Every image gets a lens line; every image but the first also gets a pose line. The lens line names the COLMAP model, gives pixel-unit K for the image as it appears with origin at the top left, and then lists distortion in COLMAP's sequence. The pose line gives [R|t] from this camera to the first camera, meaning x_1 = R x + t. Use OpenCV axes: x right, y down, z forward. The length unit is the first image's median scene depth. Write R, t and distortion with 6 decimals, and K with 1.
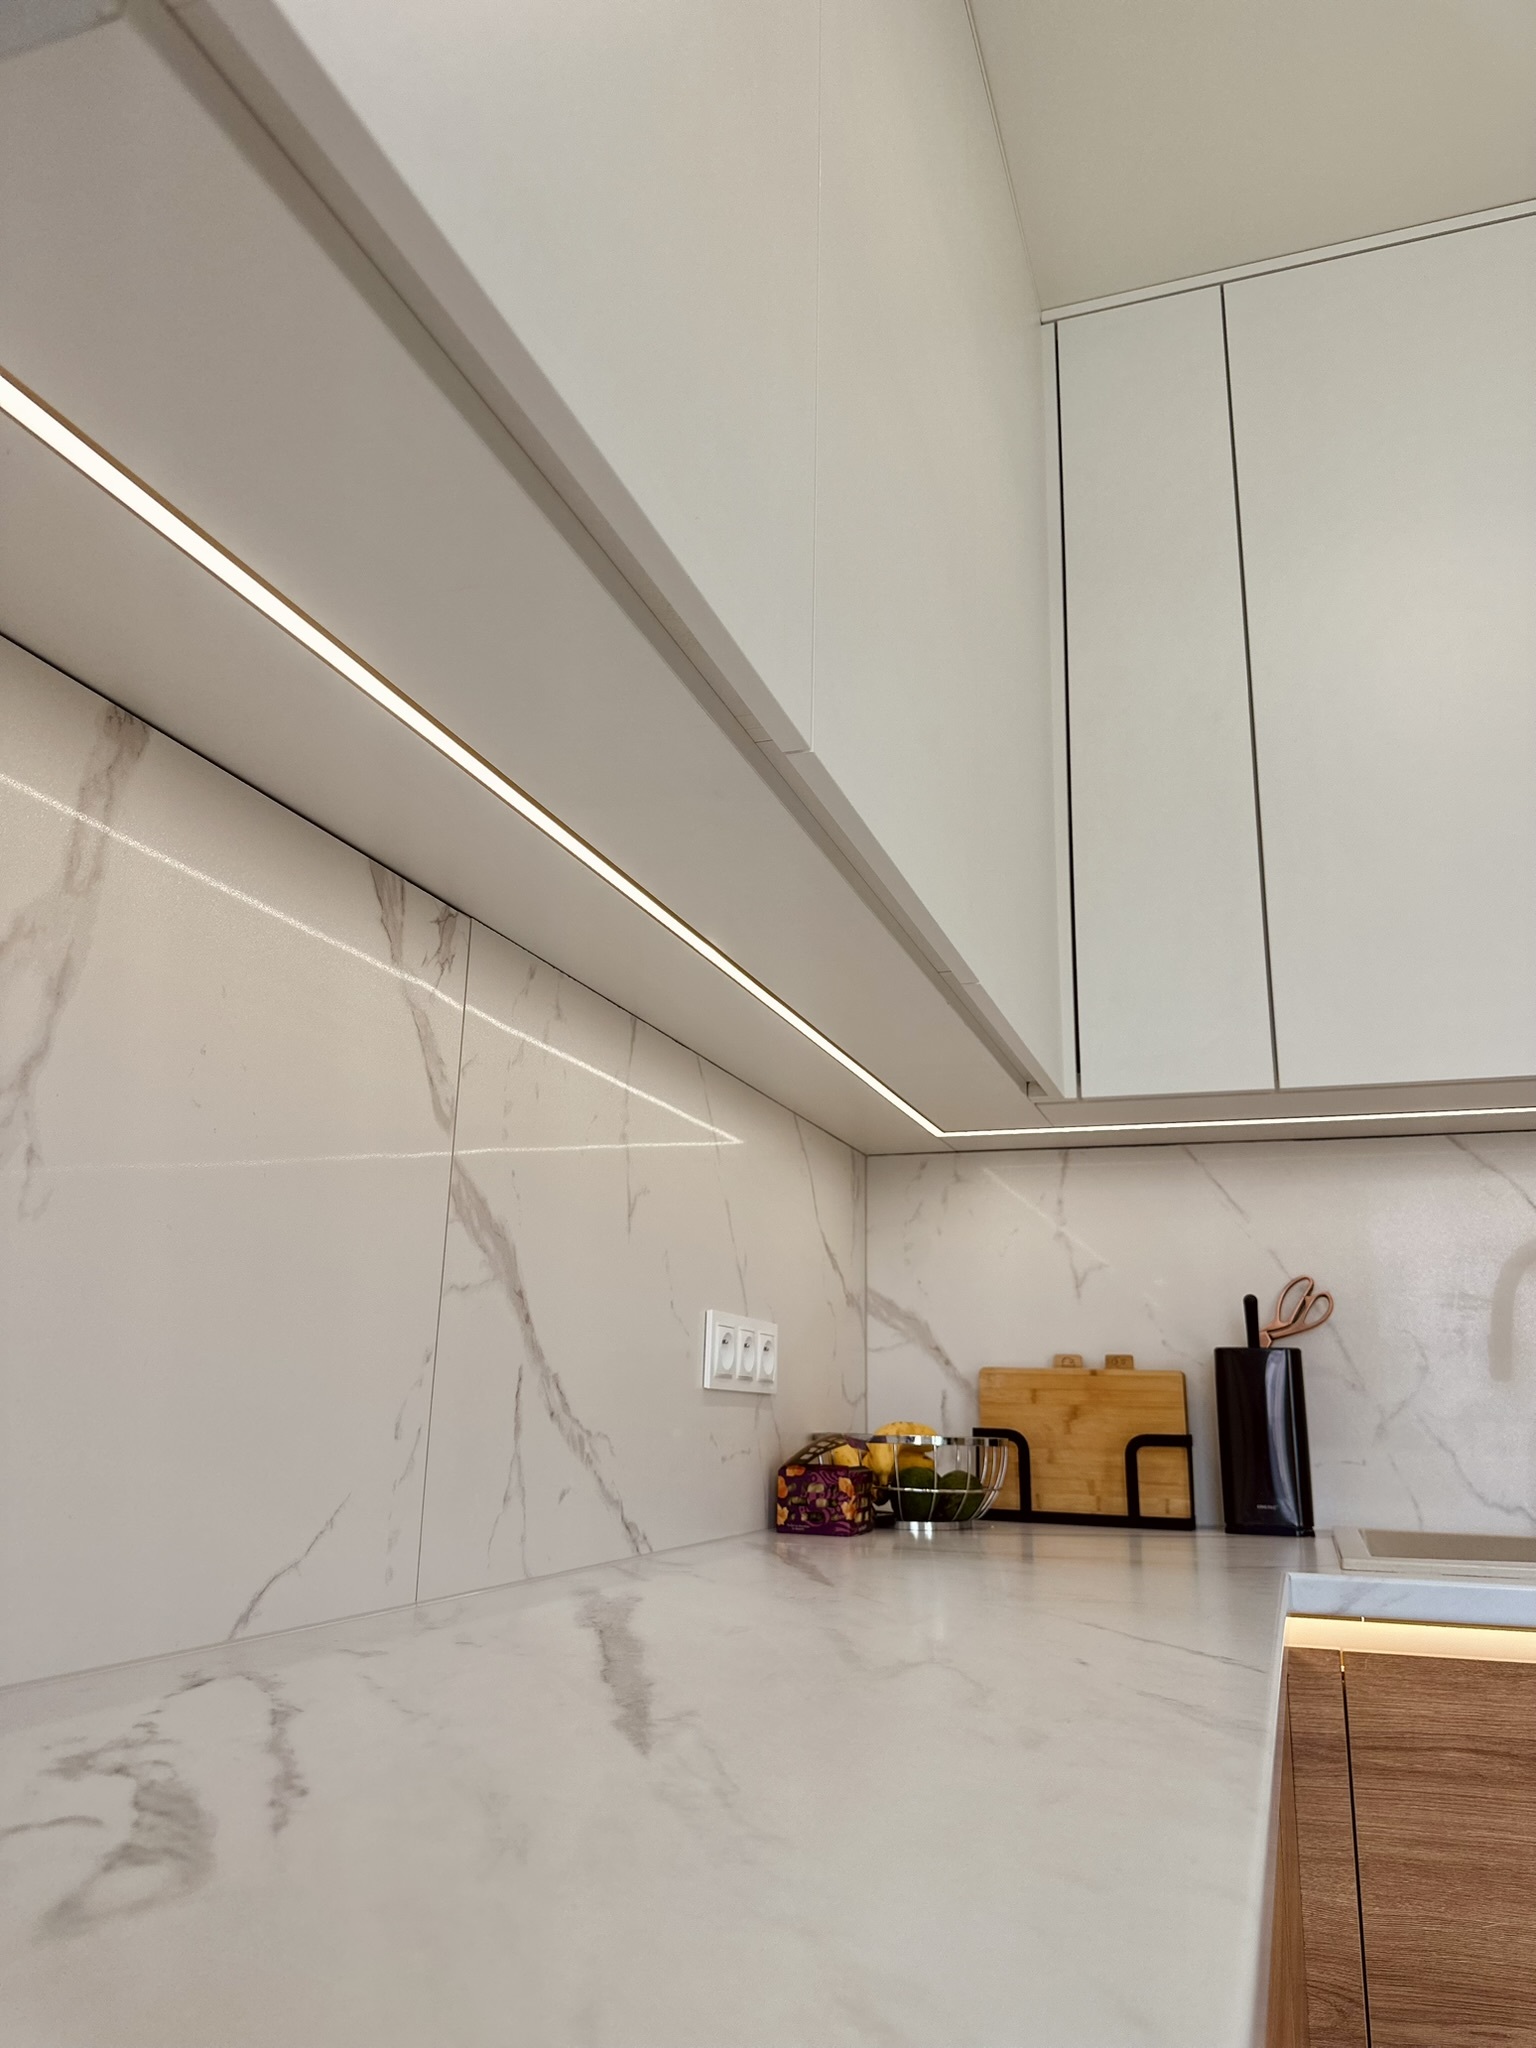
lens RADIAL K [[1446.5, 0, 771.5], [0, 1446.5, 1024.5], [0, 0, 1]] dist [0.071895, -0.095036]
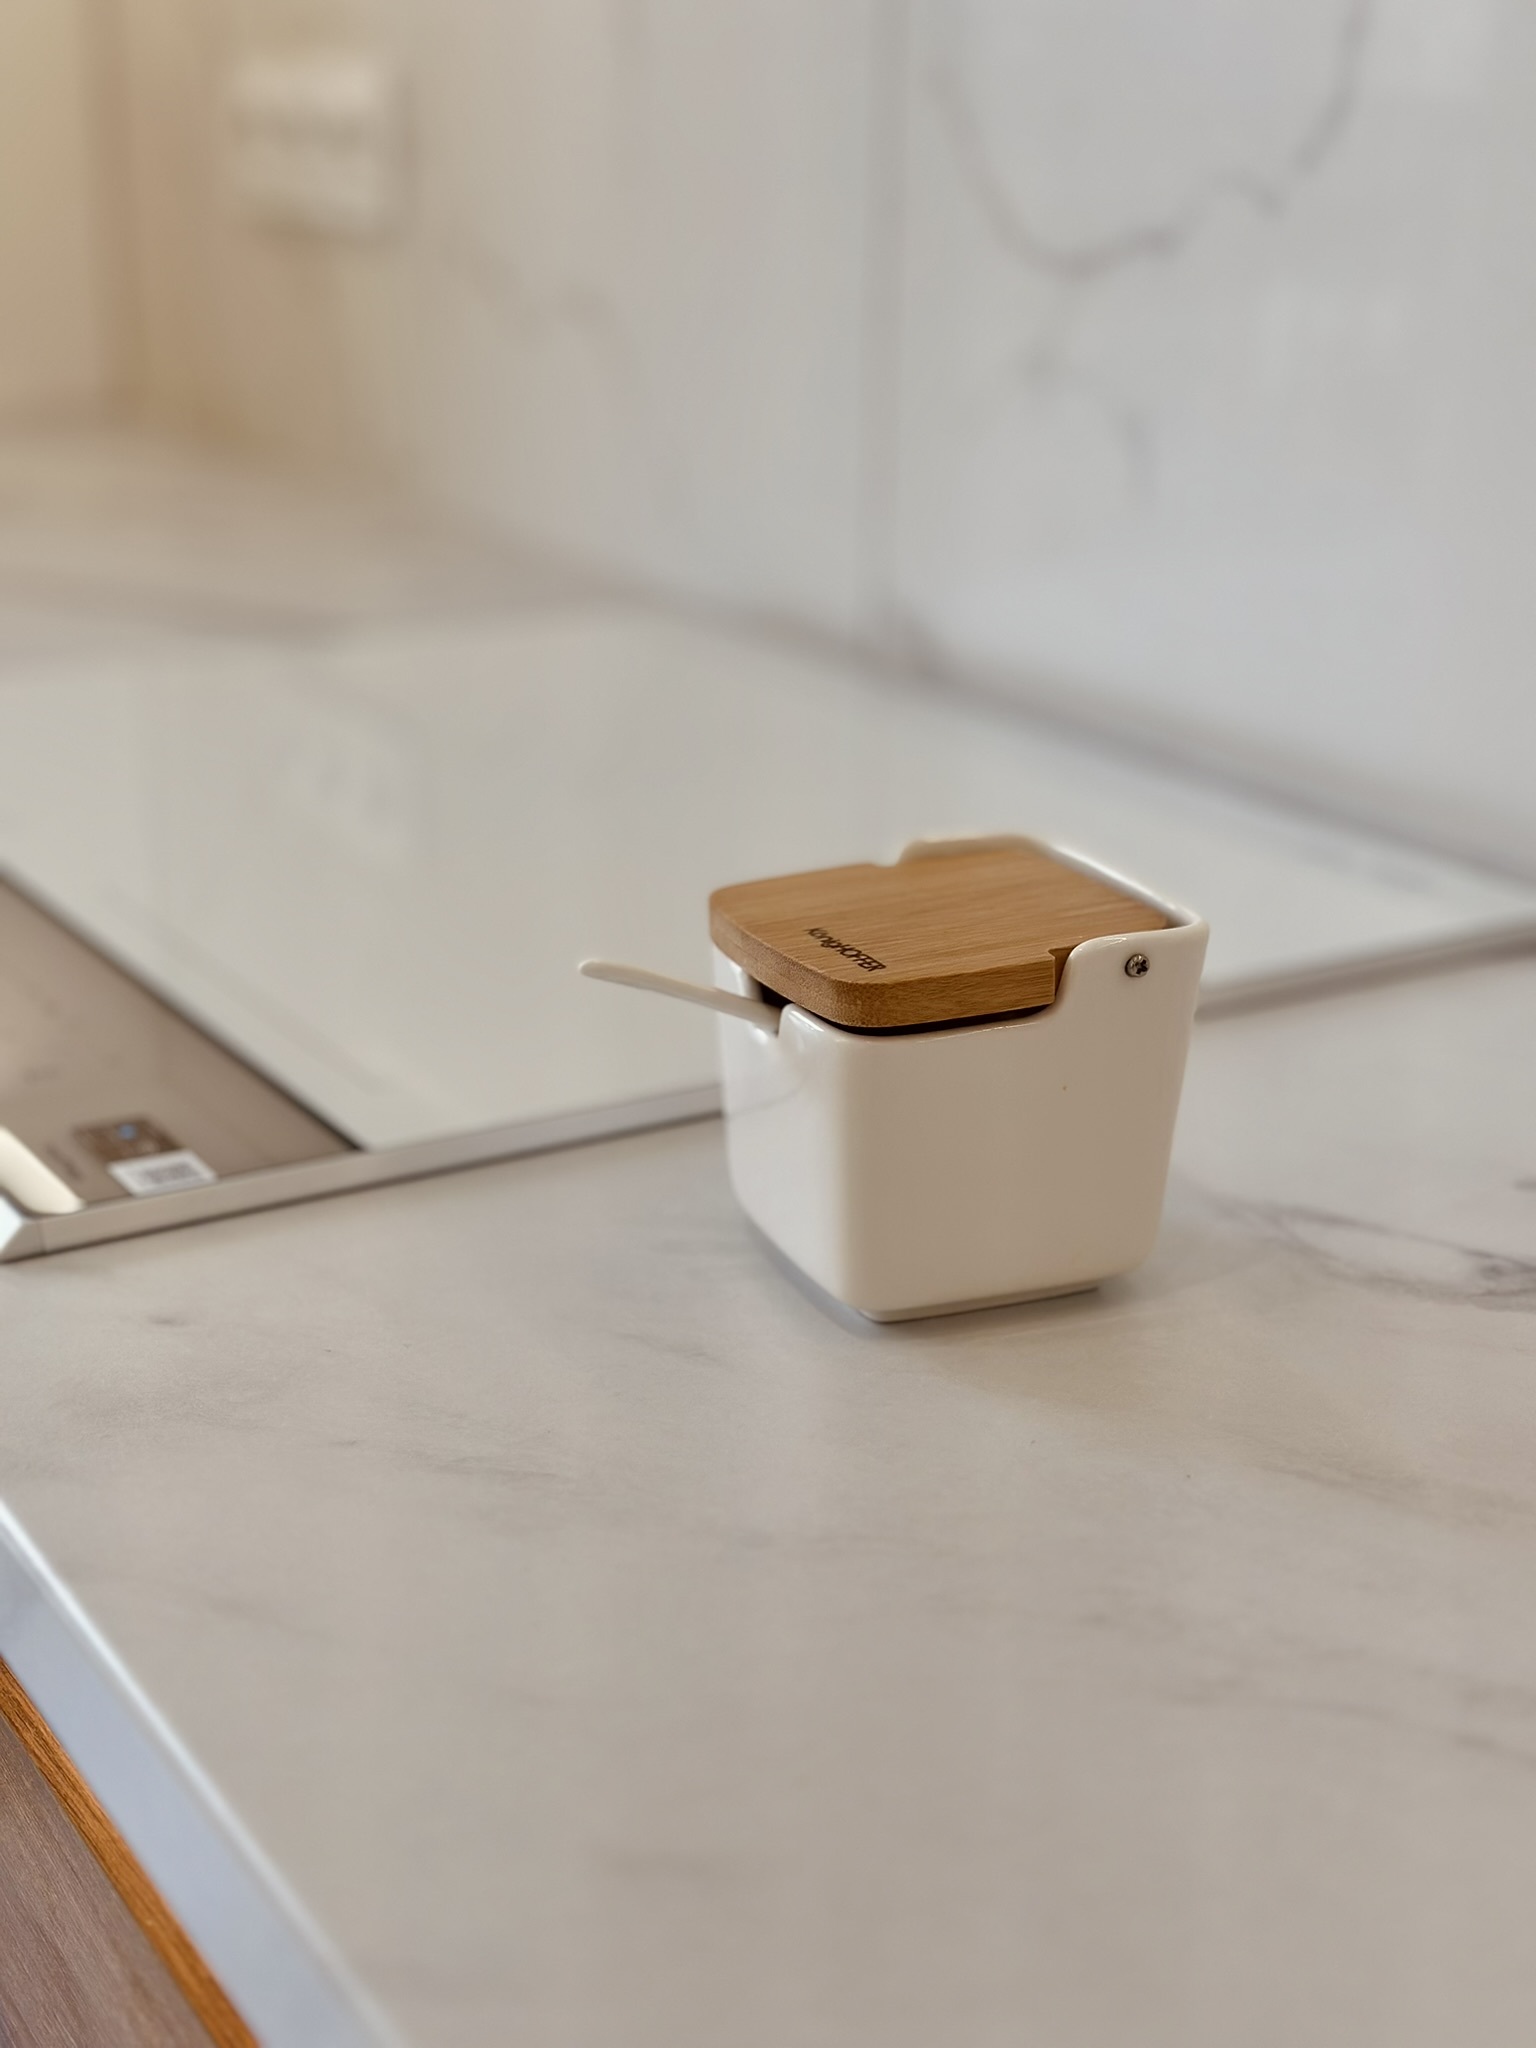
lens RADIAL K [[2854.5, 0, 768.3], [0, 2854.5, 1036.3], [0, 0, 1]] dist [0.152689, -0.102371]
pose [[-0.639736, 0.231720, -0.732832, 0.226168], [0.177978, 0.972217, 0.152044, 0.047161], [0.747704, -0.033160, -0.663204, 0.459075]]
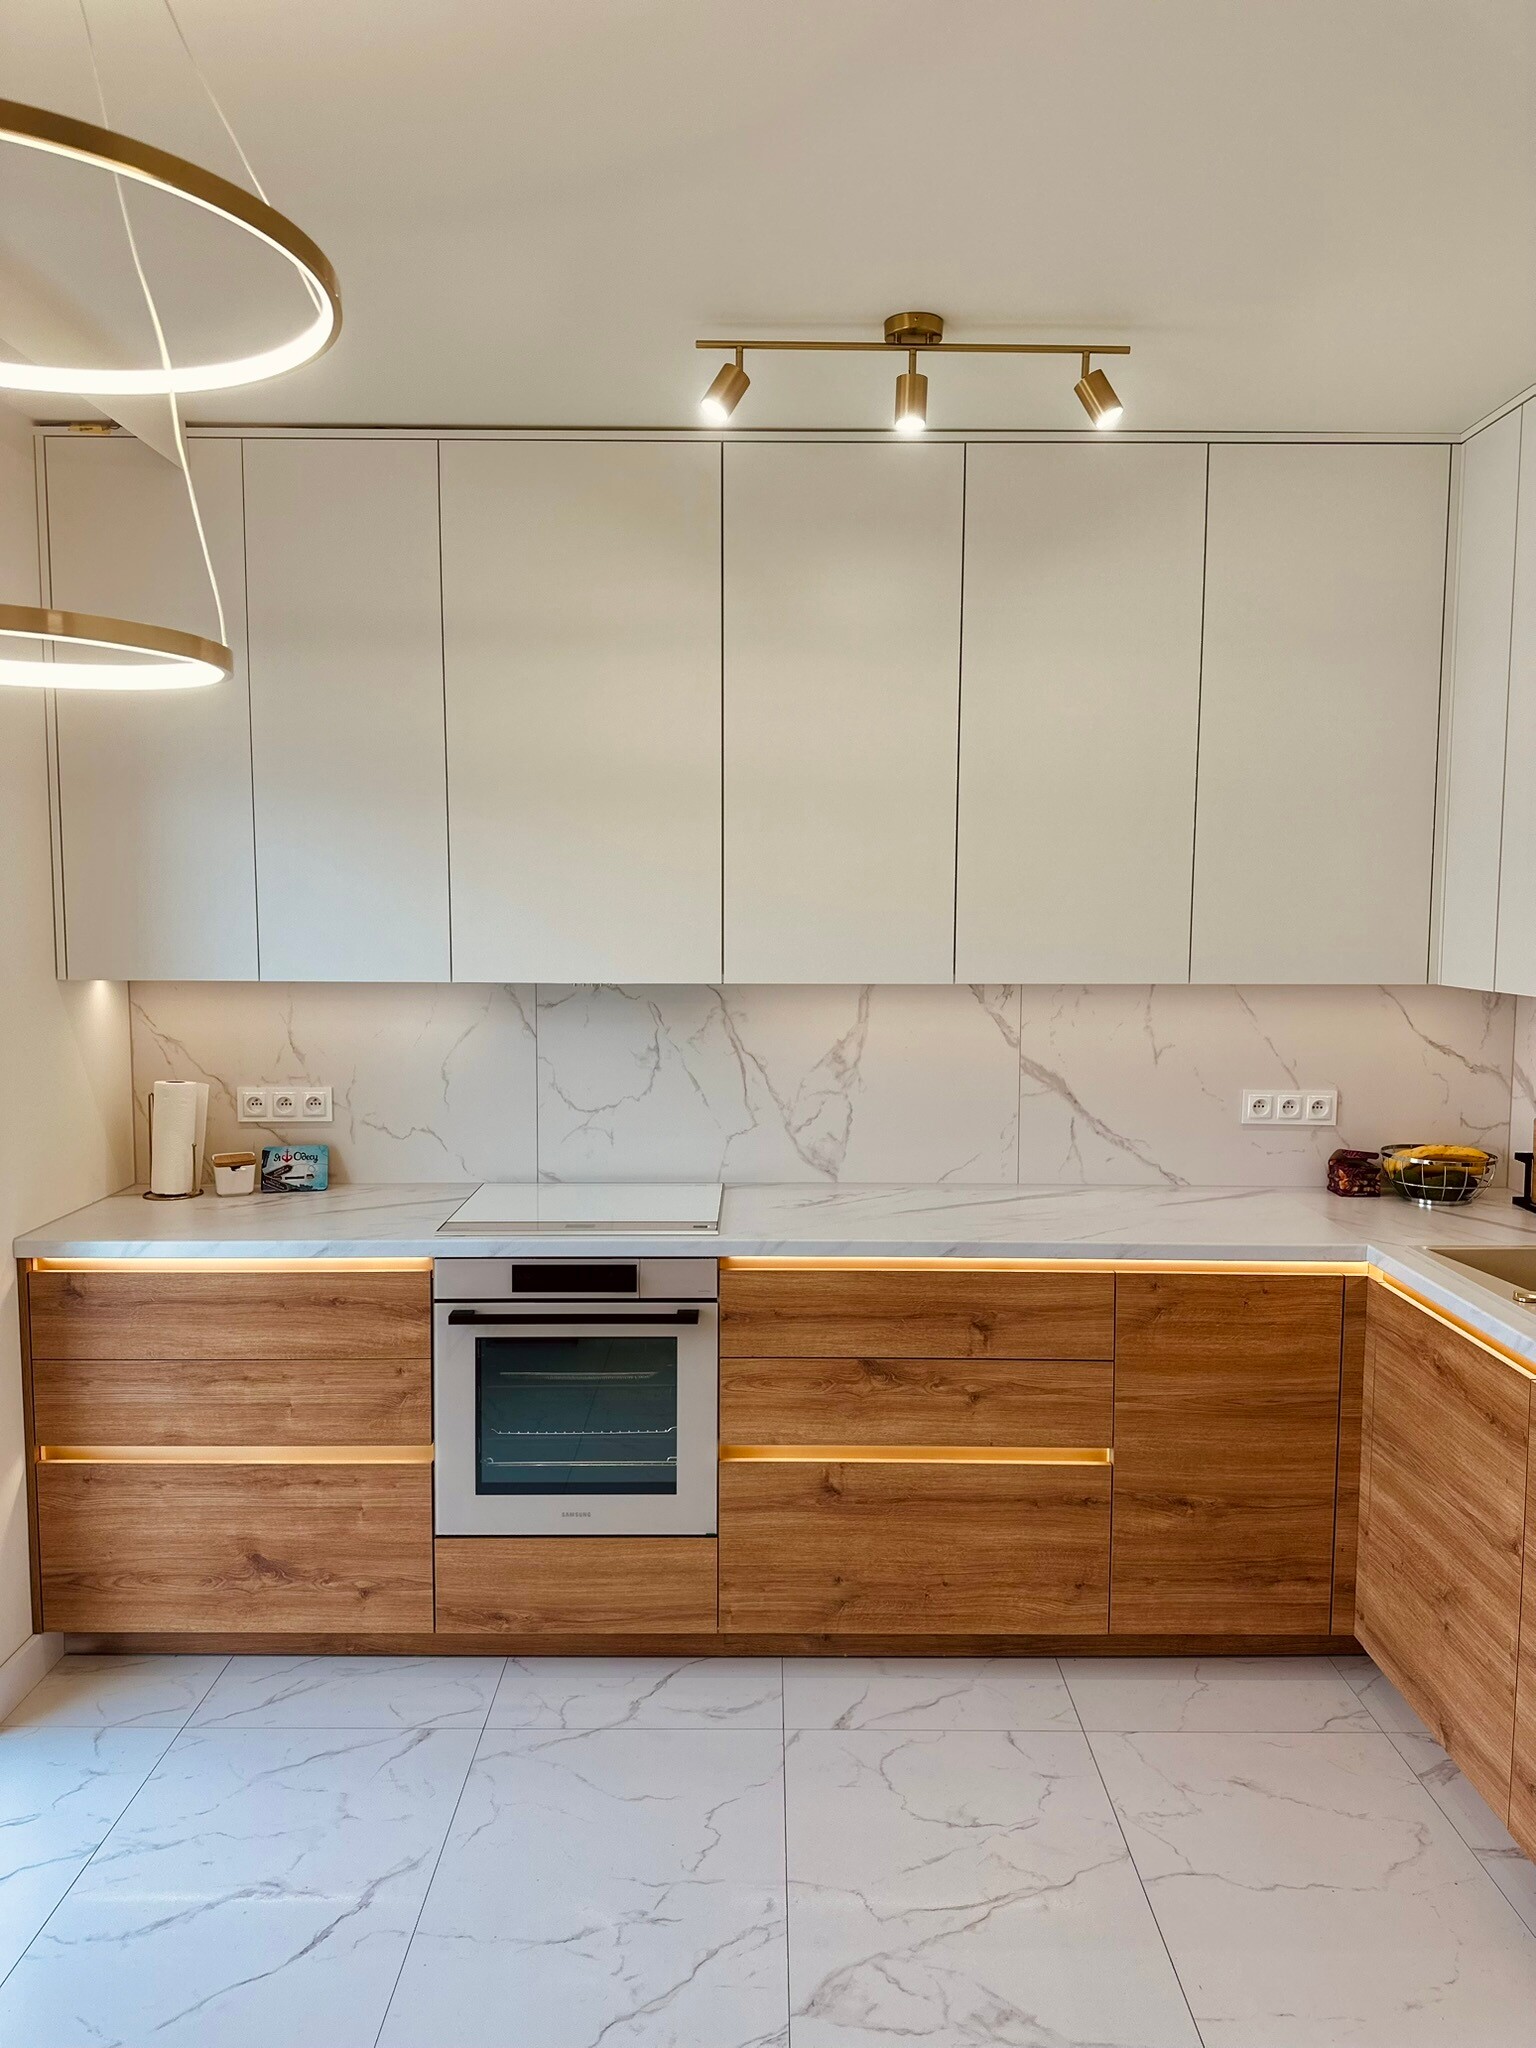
lens RADIAL K [[1429.6, 0, 767.1], [0, 1429.6, 1026.3], [0, 0, 1]] dist [0.183891, -0.379589]
pose [[0.328360, 0.064474, -0.942350, 1.703394], [0.244179, 0.957961, 0.150626, -0.385487], [0.912445, -0.279562, 0.298812, -0.286098]]
